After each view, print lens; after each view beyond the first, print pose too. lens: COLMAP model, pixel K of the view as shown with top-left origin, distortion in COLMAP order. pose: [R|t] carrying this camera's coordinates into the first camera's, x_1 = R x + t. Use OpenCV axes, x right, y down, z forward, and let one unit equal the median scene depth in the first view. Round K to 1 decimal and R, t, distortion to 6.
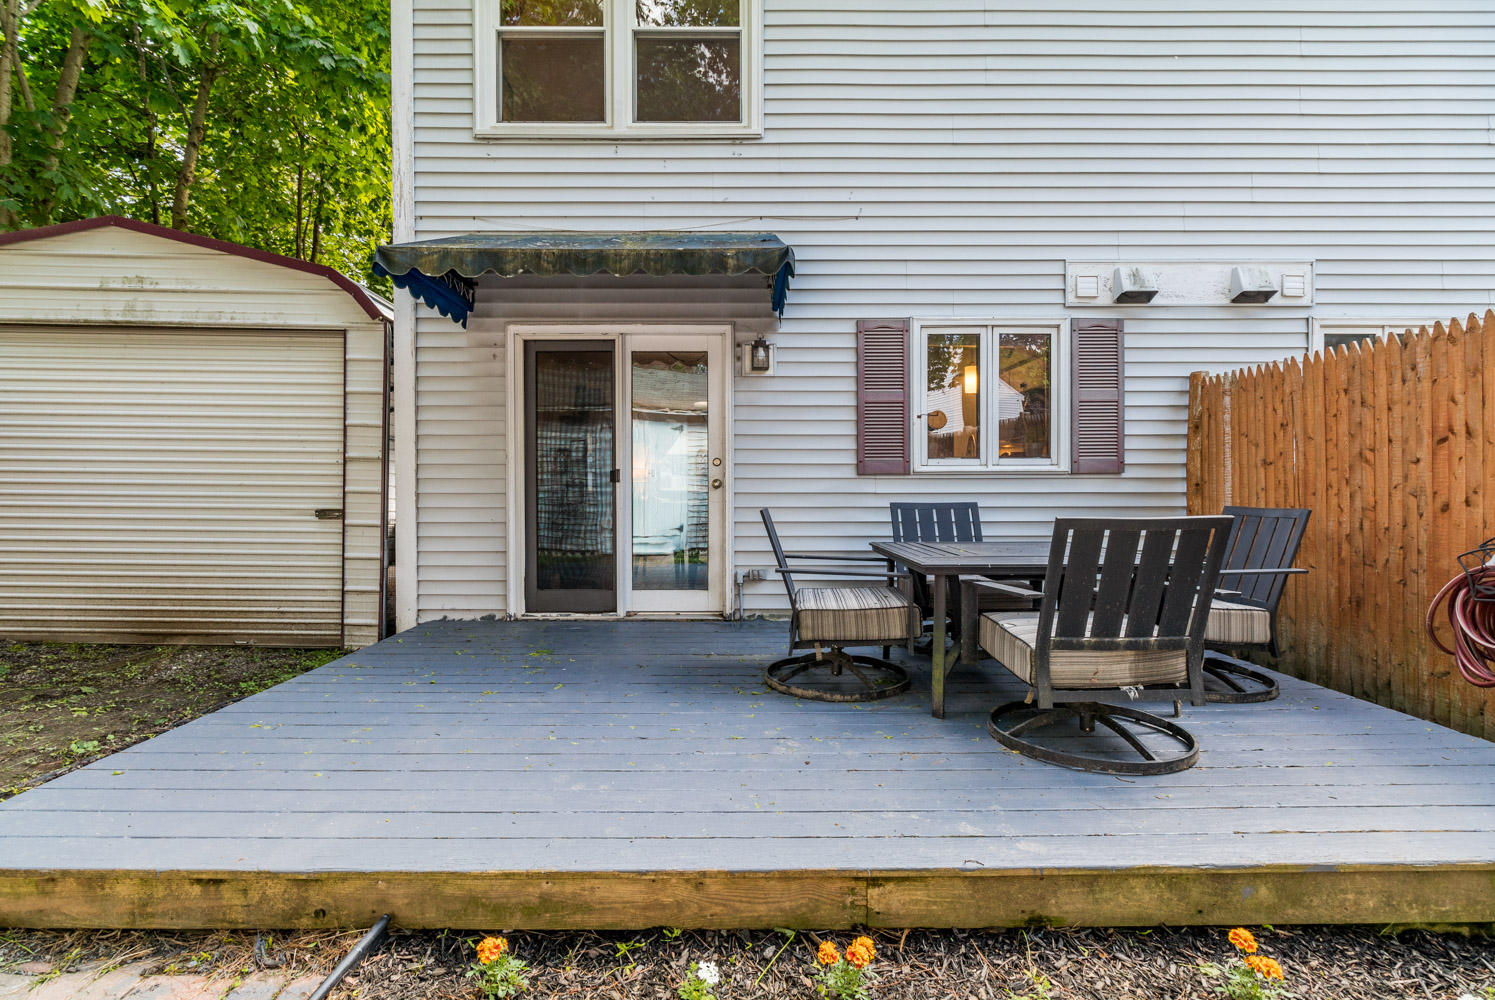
lens RADIAL K [[699.6, 0, 755.0], [0, 699.6, 496.9], [0, 0, 1]] dist [0.001179, 0.000572]
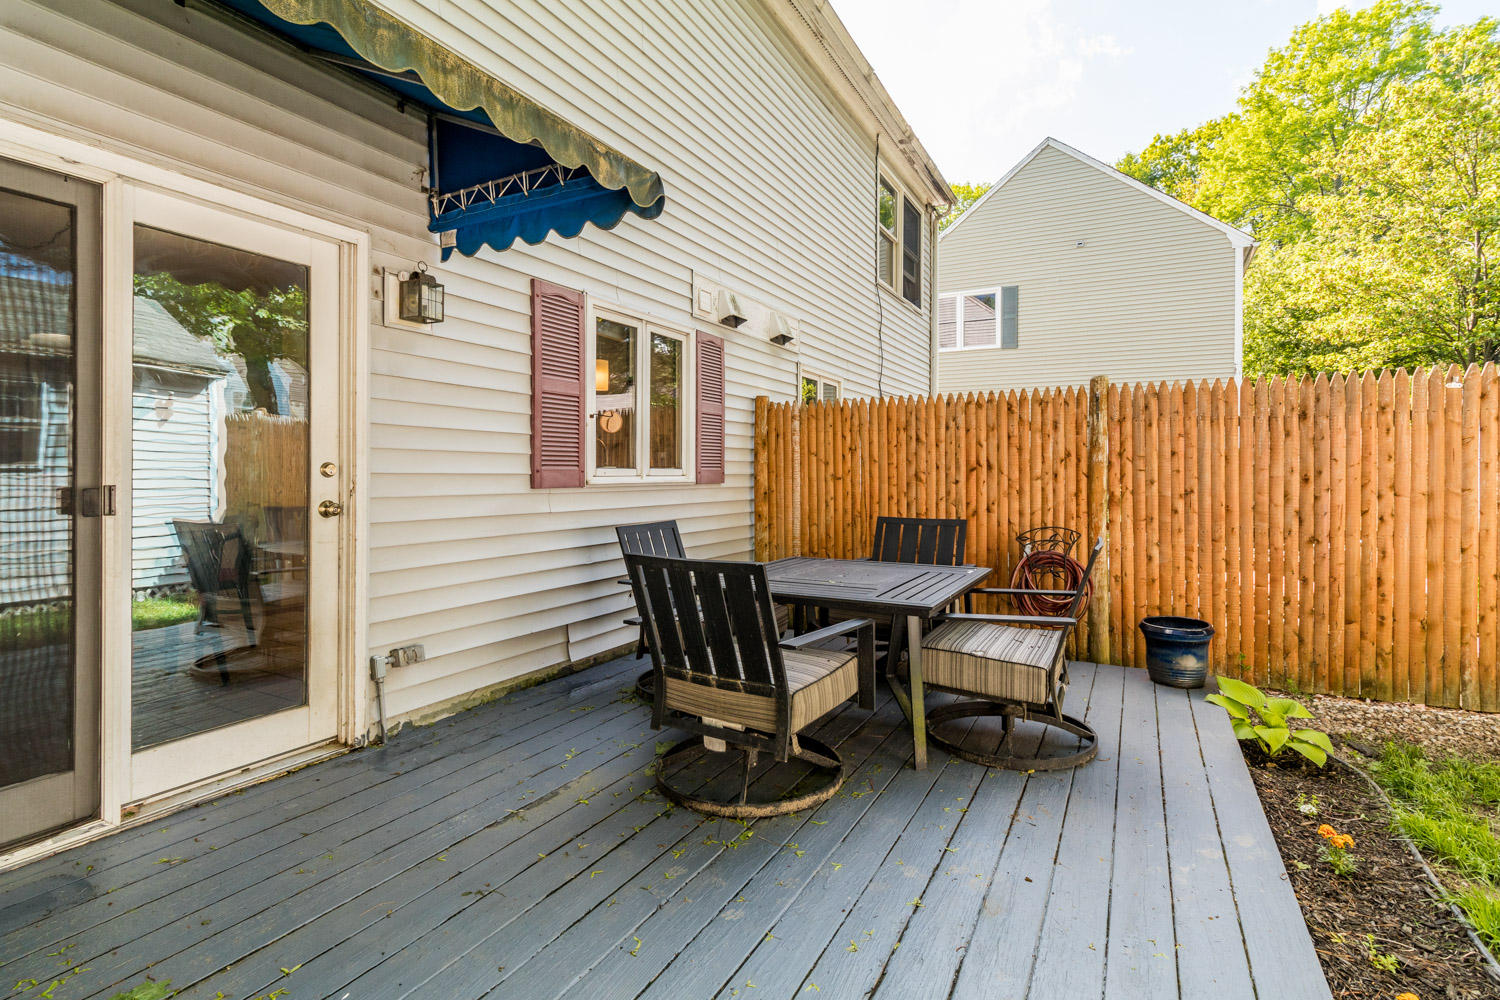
lens RADIAL K [[702.0, 0, 771.4], [0, 702.0, 472.7], [0, 0, 1]] dist [0.001179, 0.000572]
pose [[0.474438, 0.004220, 0.880279, -0.389206], [0.004251, 0.999966, -0.007085, -0.043065], [-0.880278, 0.007104, 0.474404, 0.436904]]
